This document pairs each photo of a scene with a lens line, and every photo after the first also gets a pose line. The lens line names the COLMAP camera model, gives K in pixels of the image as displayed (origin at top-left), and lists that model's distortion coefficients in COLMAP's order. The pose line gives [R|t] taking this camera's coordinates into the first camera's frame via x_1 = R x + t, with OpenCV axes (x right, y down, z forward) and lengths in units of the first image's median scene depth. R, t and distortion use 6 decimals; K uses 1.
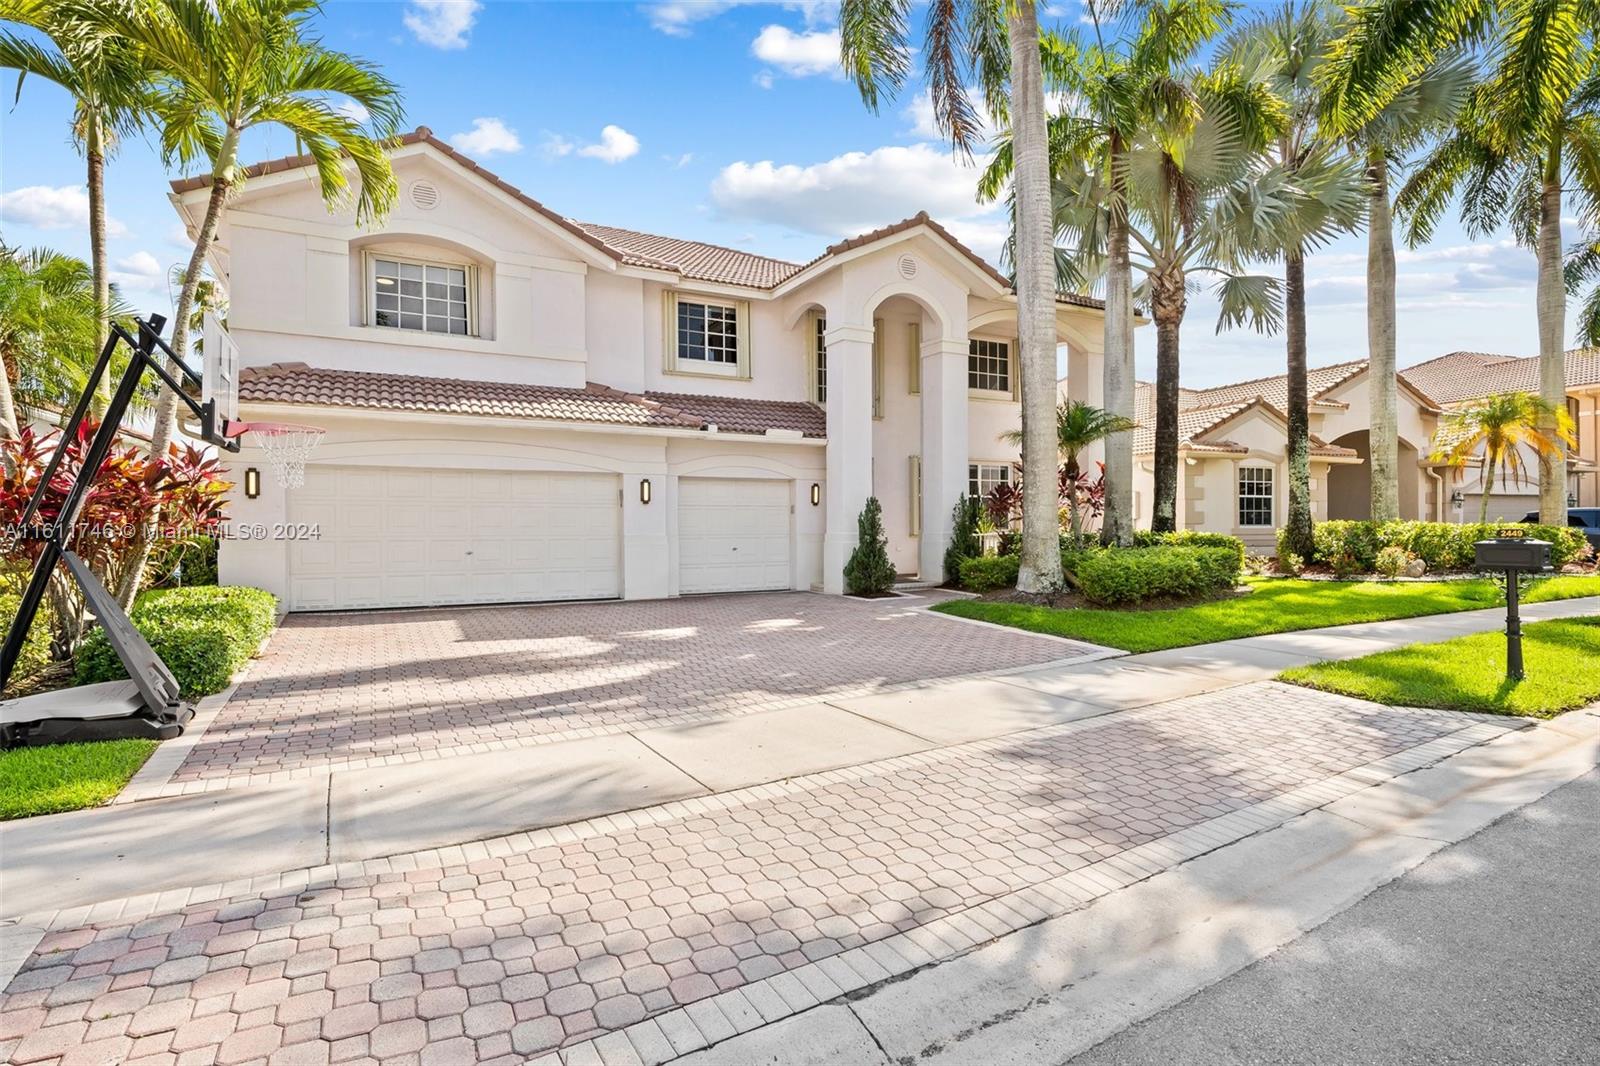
lens RADIAL K [[682.0, 0, 800.0], [0, 682.0, 533.0], [0, 0, 1]] dist [-0.001187, -0.000048]
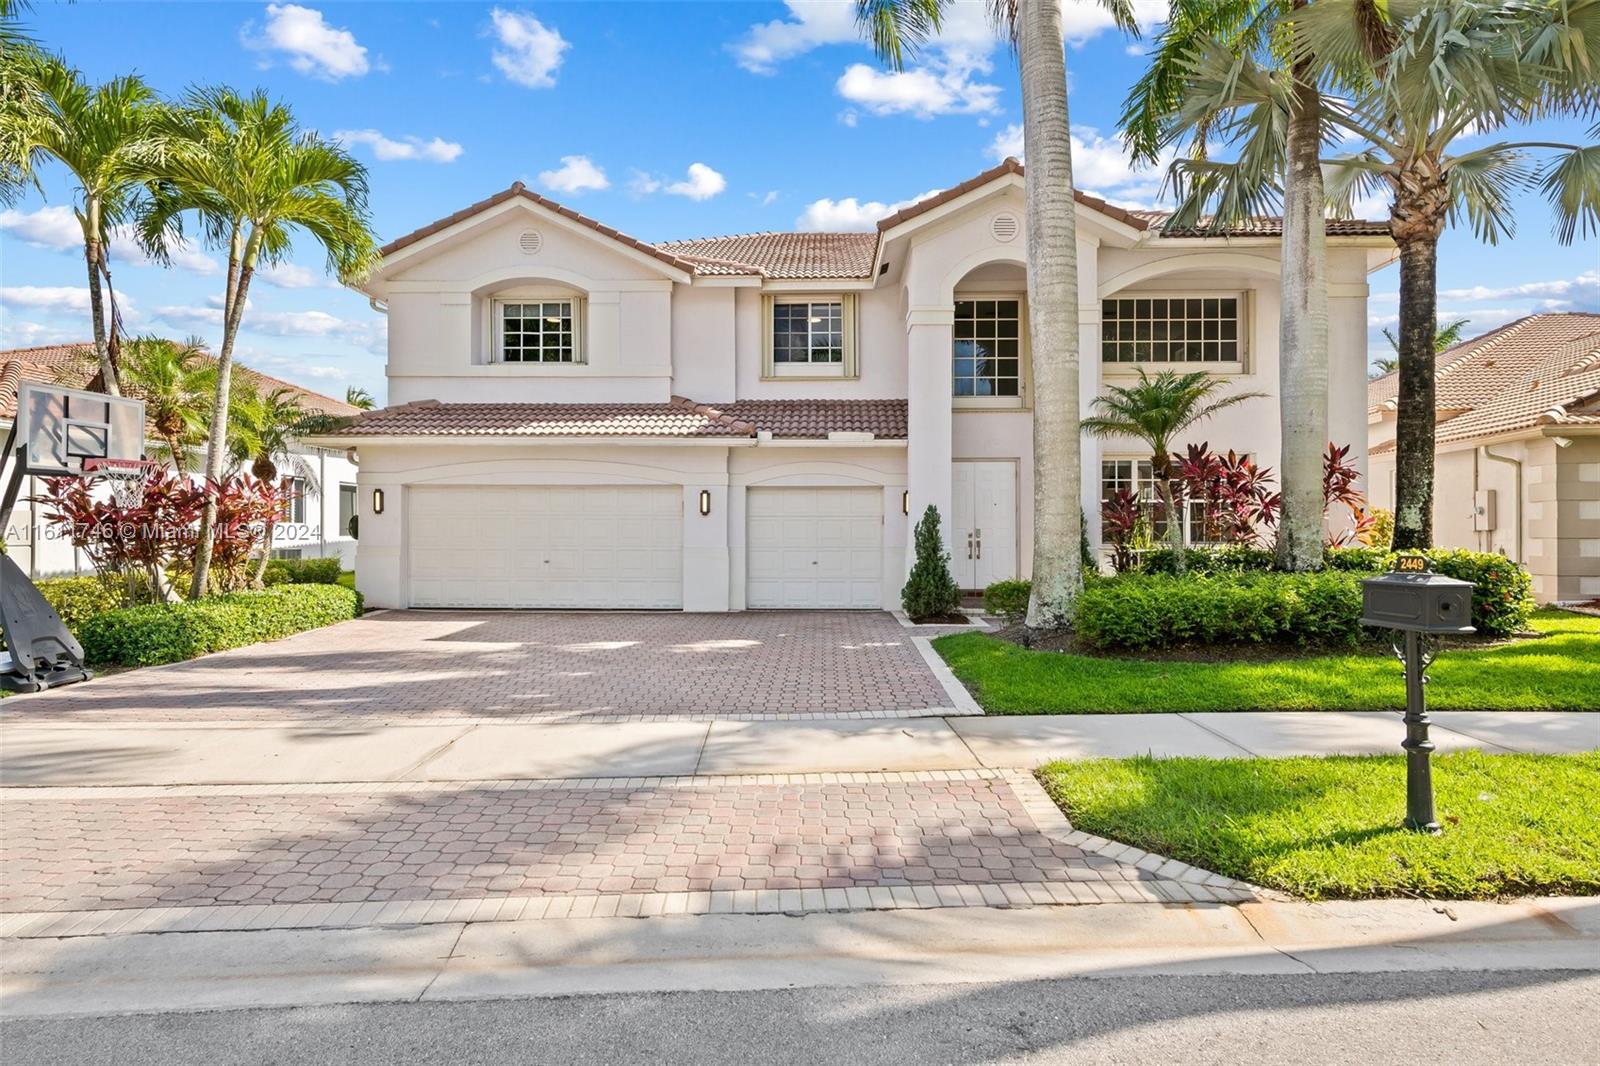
lens RADIAL K [[733.3, 0, 800.0], [0, 733.3, 533.0], [0, 0, 1]] dist [0.002070, -0.000478]
pose [[0.904040, 0.002861, -0.427438, 0.341013], [-0.009234, 0.999875, -0.012839, -0.004679], [0.427348, 0.015554, 0.903953, 0.099061]]
